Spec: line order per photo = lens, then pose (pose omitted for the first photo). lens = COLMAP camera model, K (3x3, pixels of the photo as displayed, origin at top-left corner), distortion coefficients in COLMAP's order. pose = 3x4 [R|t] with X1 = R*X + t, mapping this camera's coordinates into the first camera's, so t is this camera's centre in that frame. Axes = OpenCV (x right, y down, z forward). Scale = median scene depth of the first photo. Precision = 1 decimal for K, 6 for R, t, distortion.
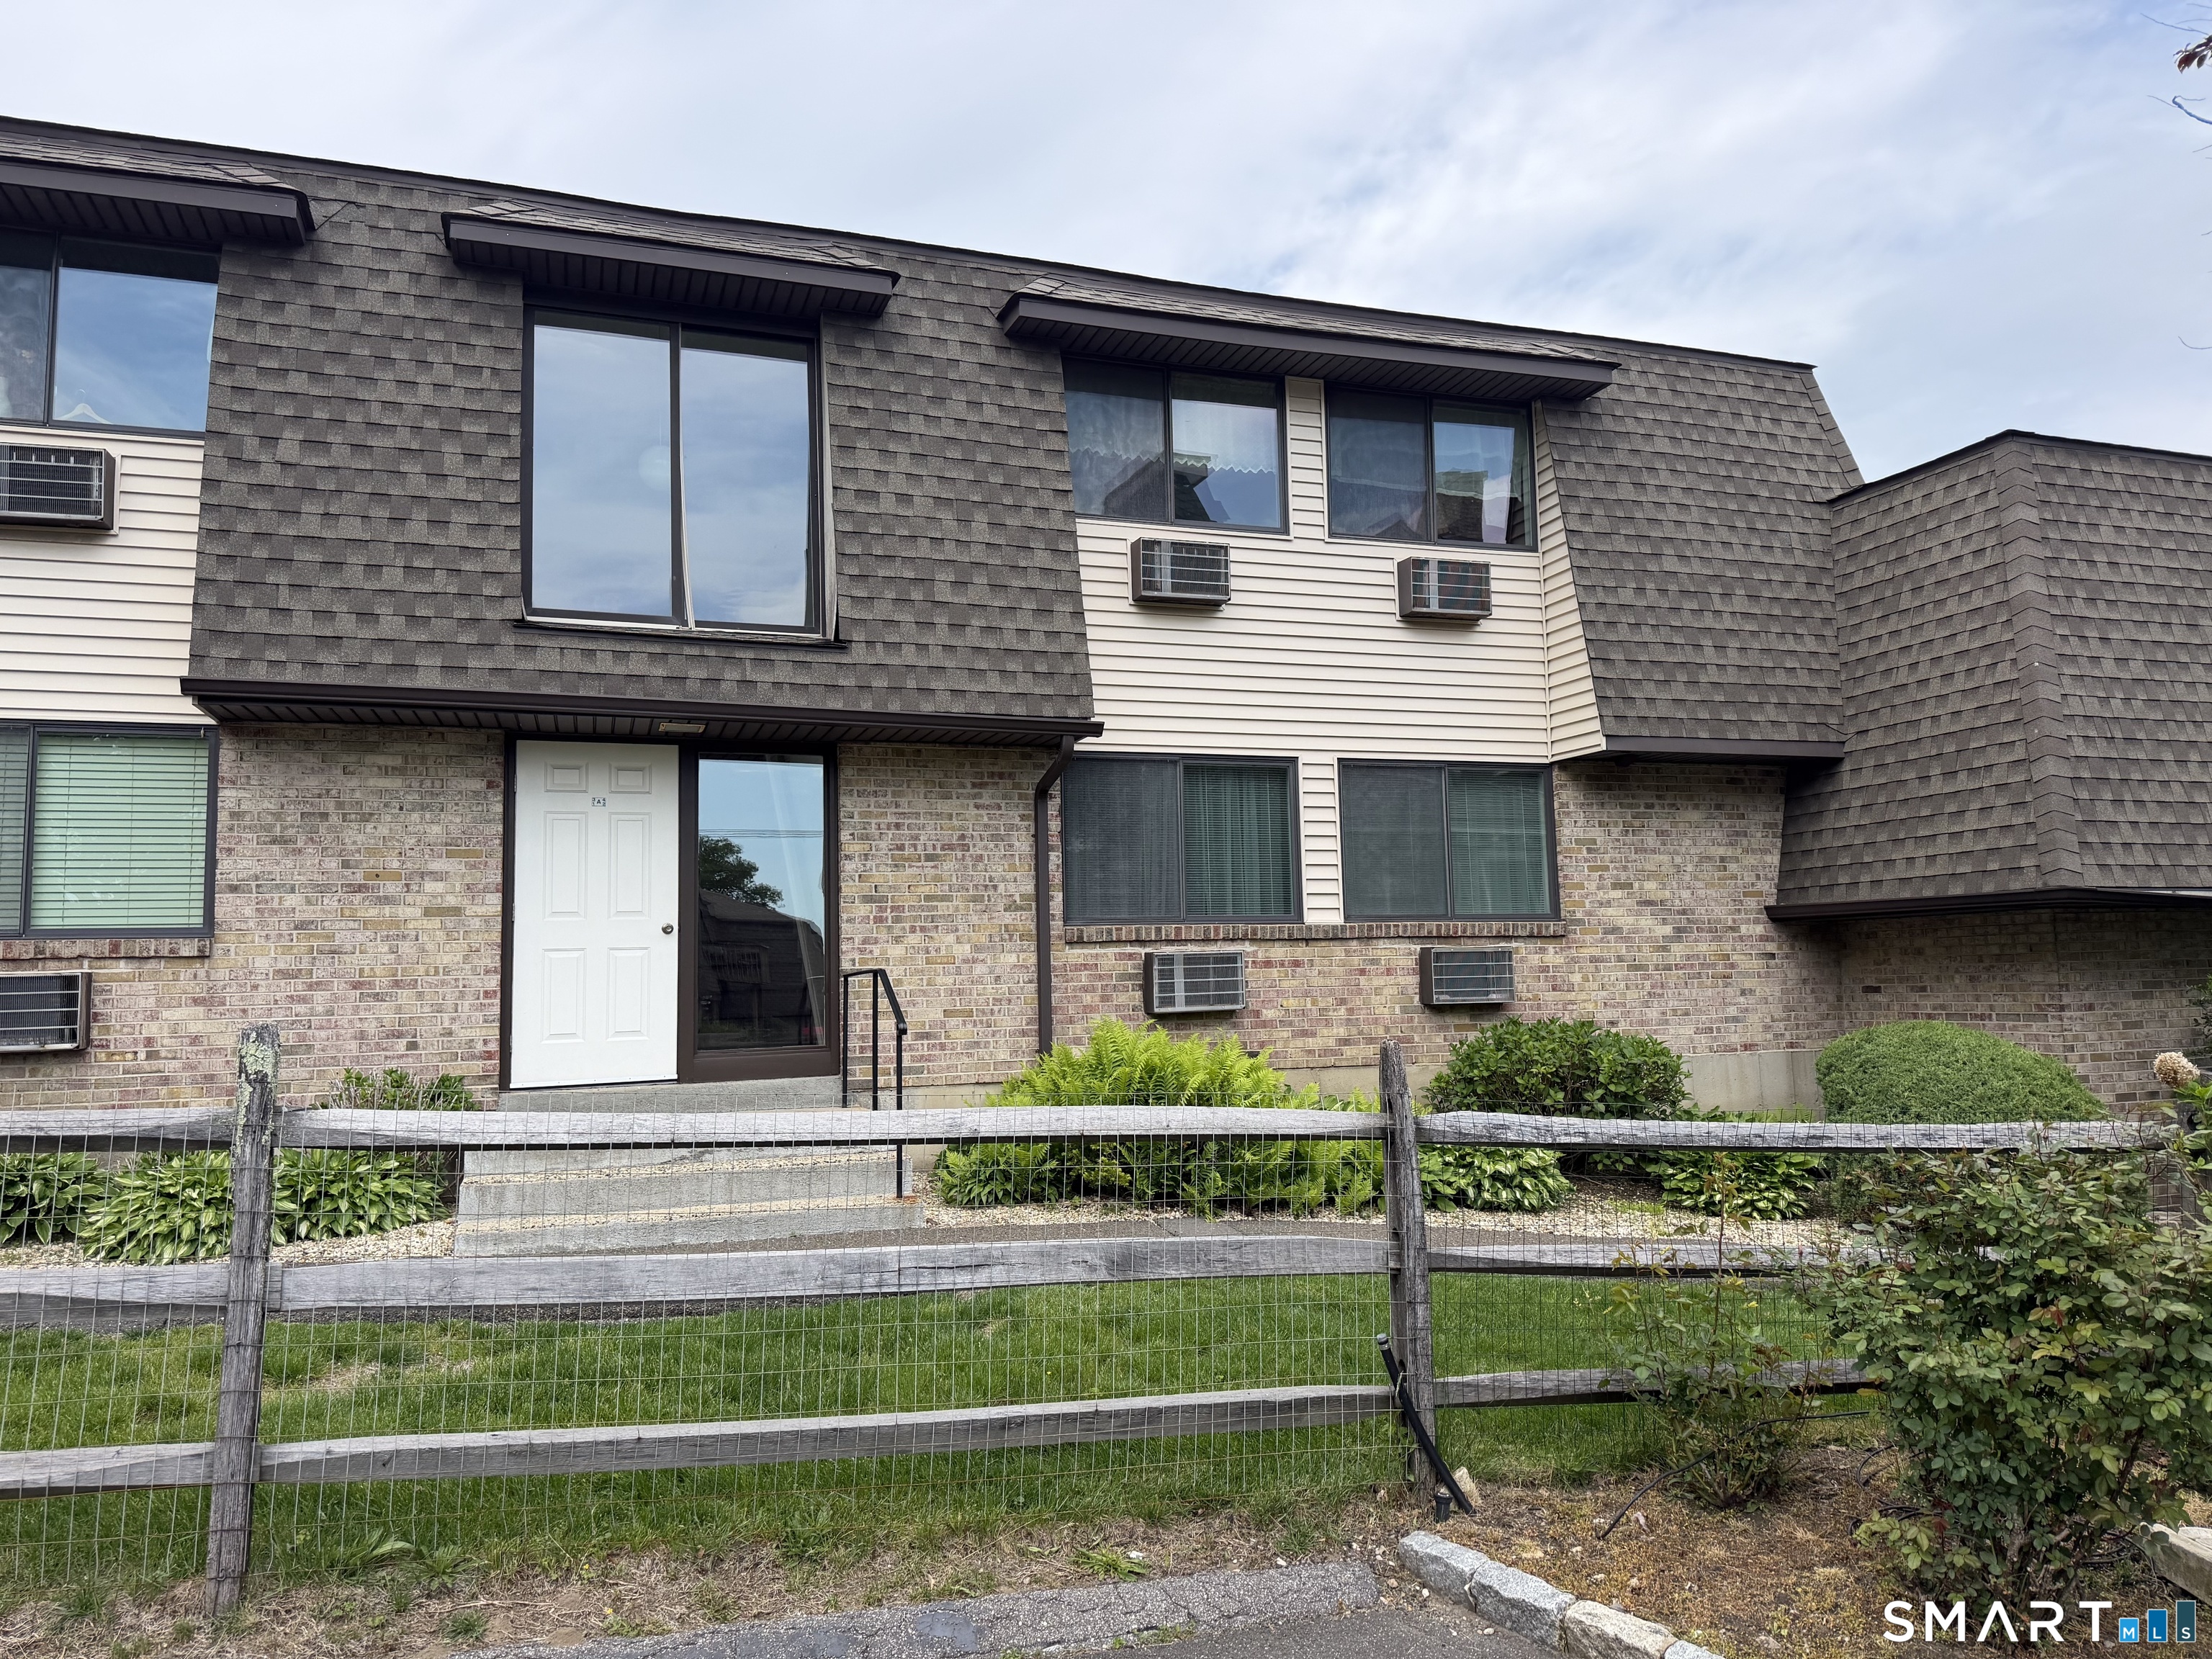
lens RADIAL K [[1545.8, 0, 1112.4], [0, 1545.8, 823.8], [0, 0, 1]] dist [-0.017312, -0.012713]
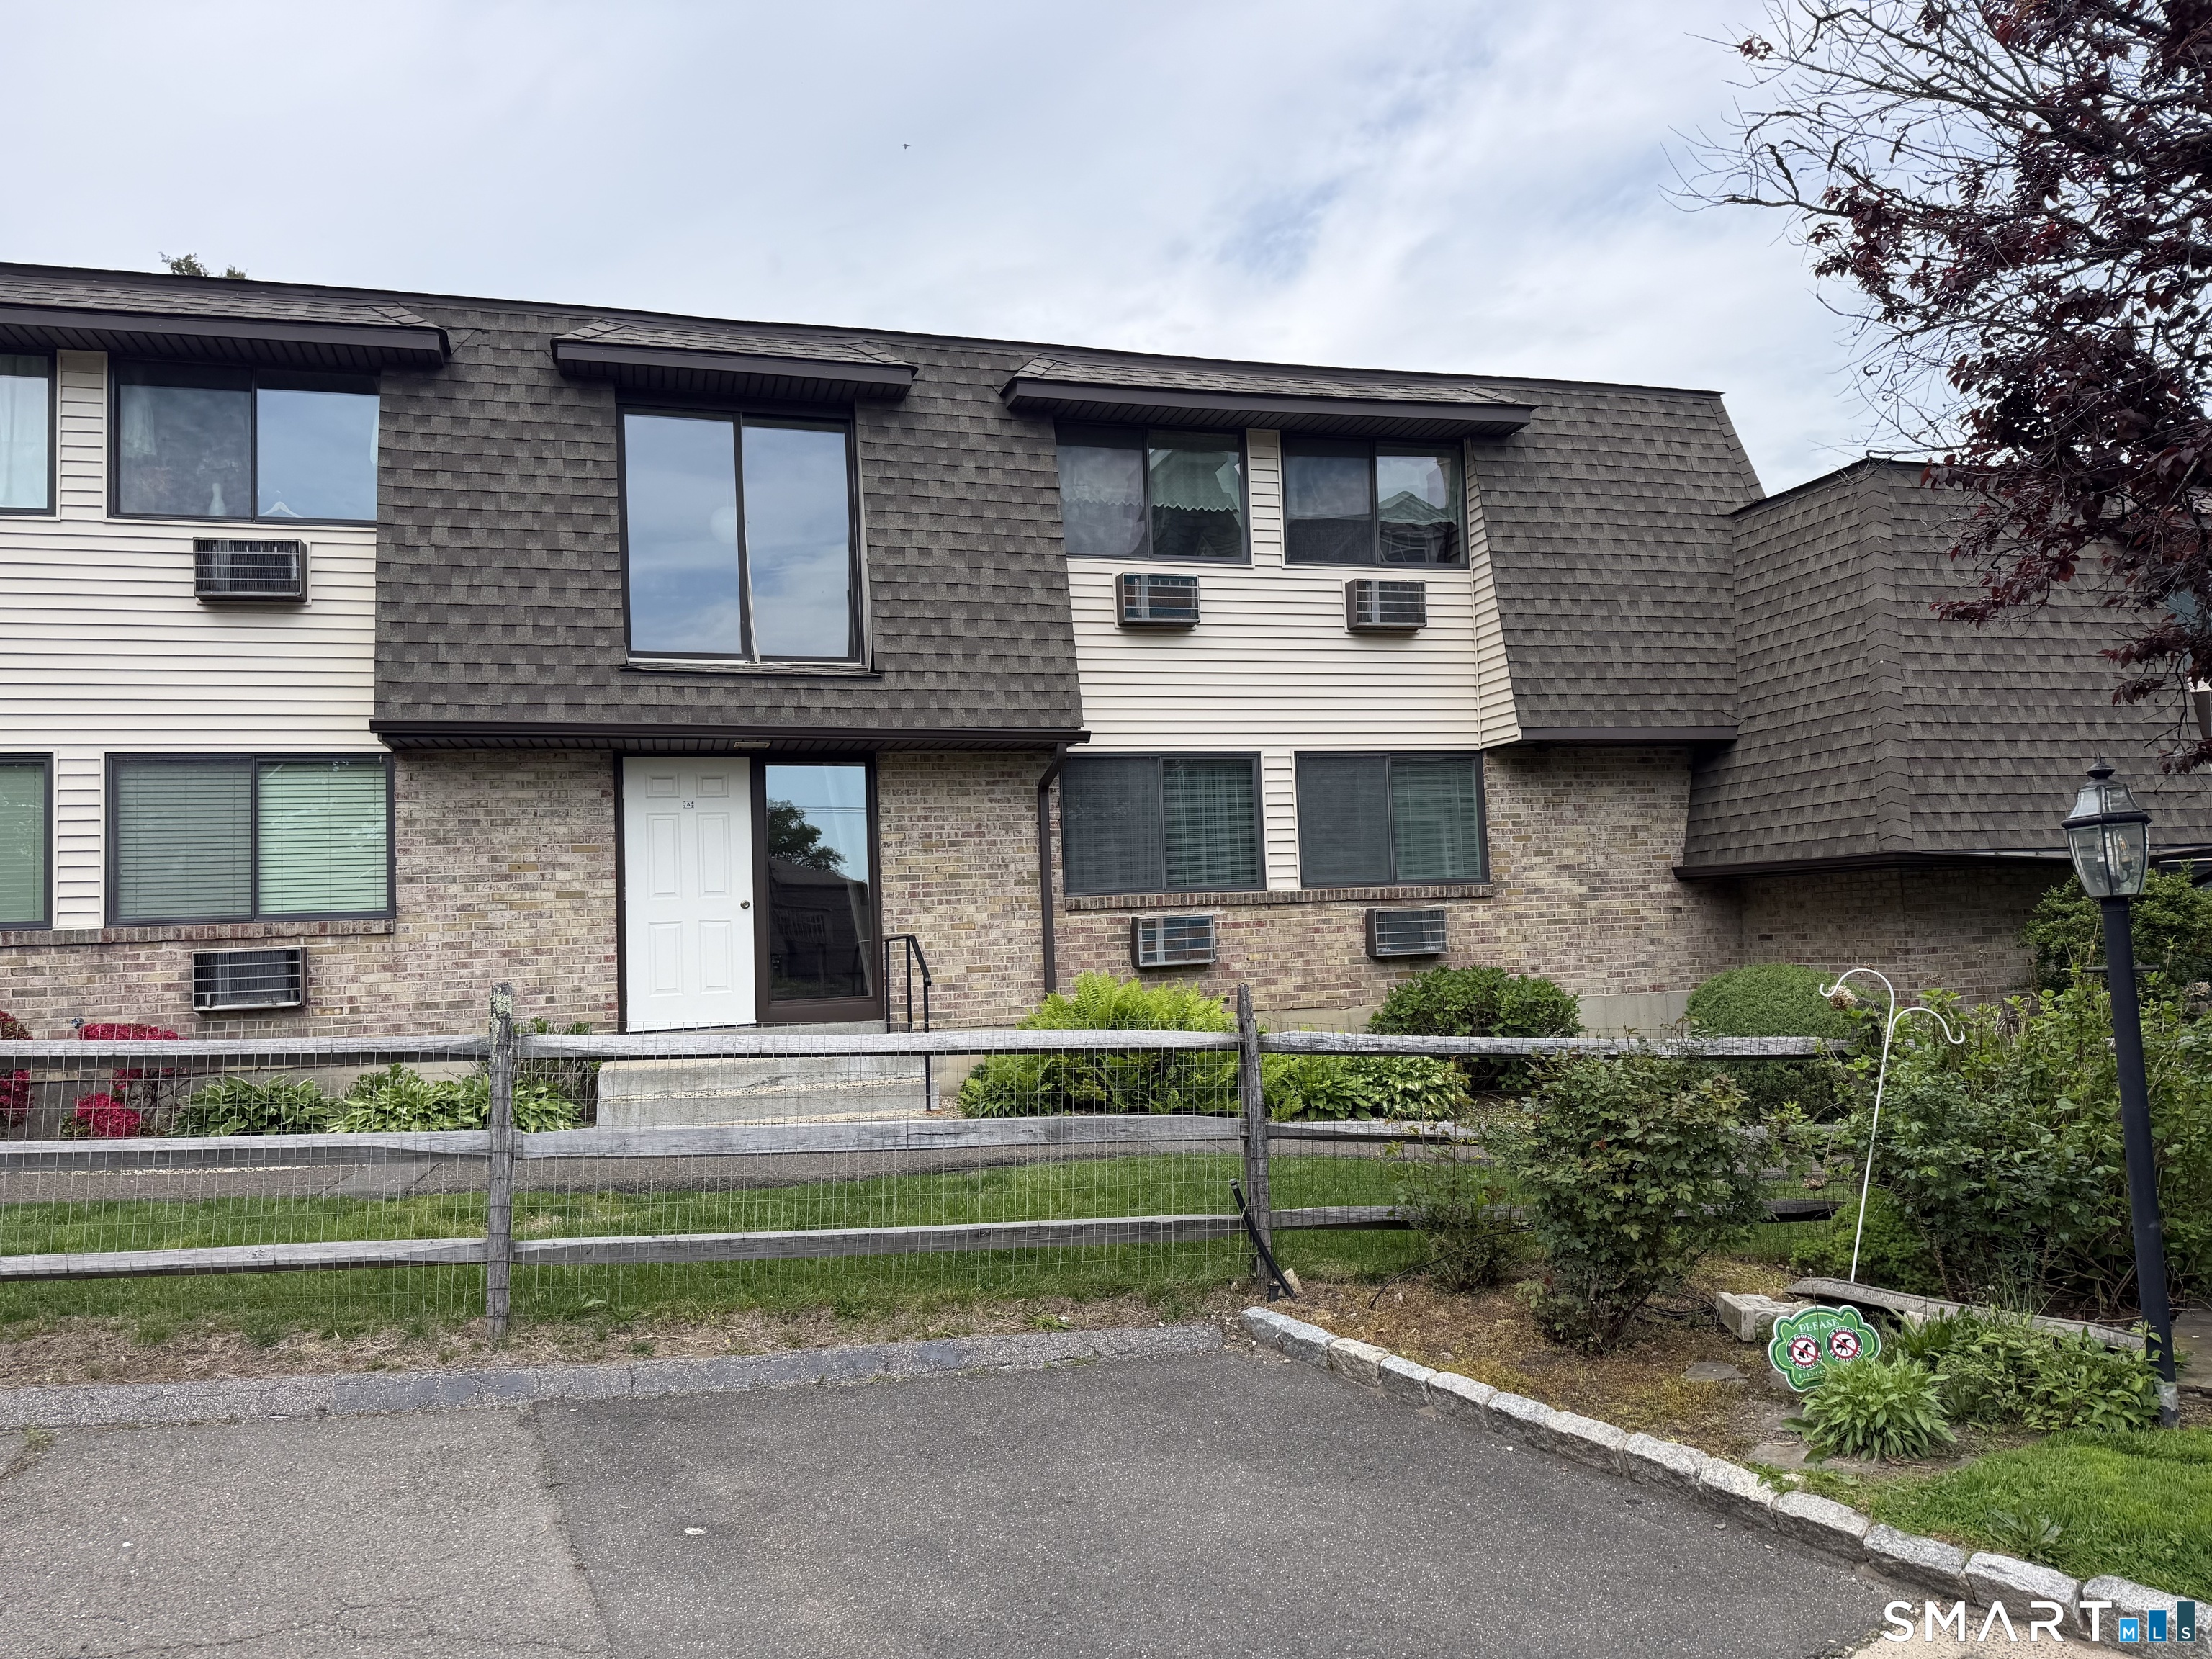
lens RADIAL K [[1545.8, 0, 1101.9], [0, 1545.8, 828.4], [0, 0, 1]] dist [-0.017312, -0.012713]
pose [[0.998771, -0.018202, -0.046105, 0.061708], [0.019691, 0.999292, 0.032050, -0.029002], [0.045489, -0.032919, 0.998422, -0.242293]]
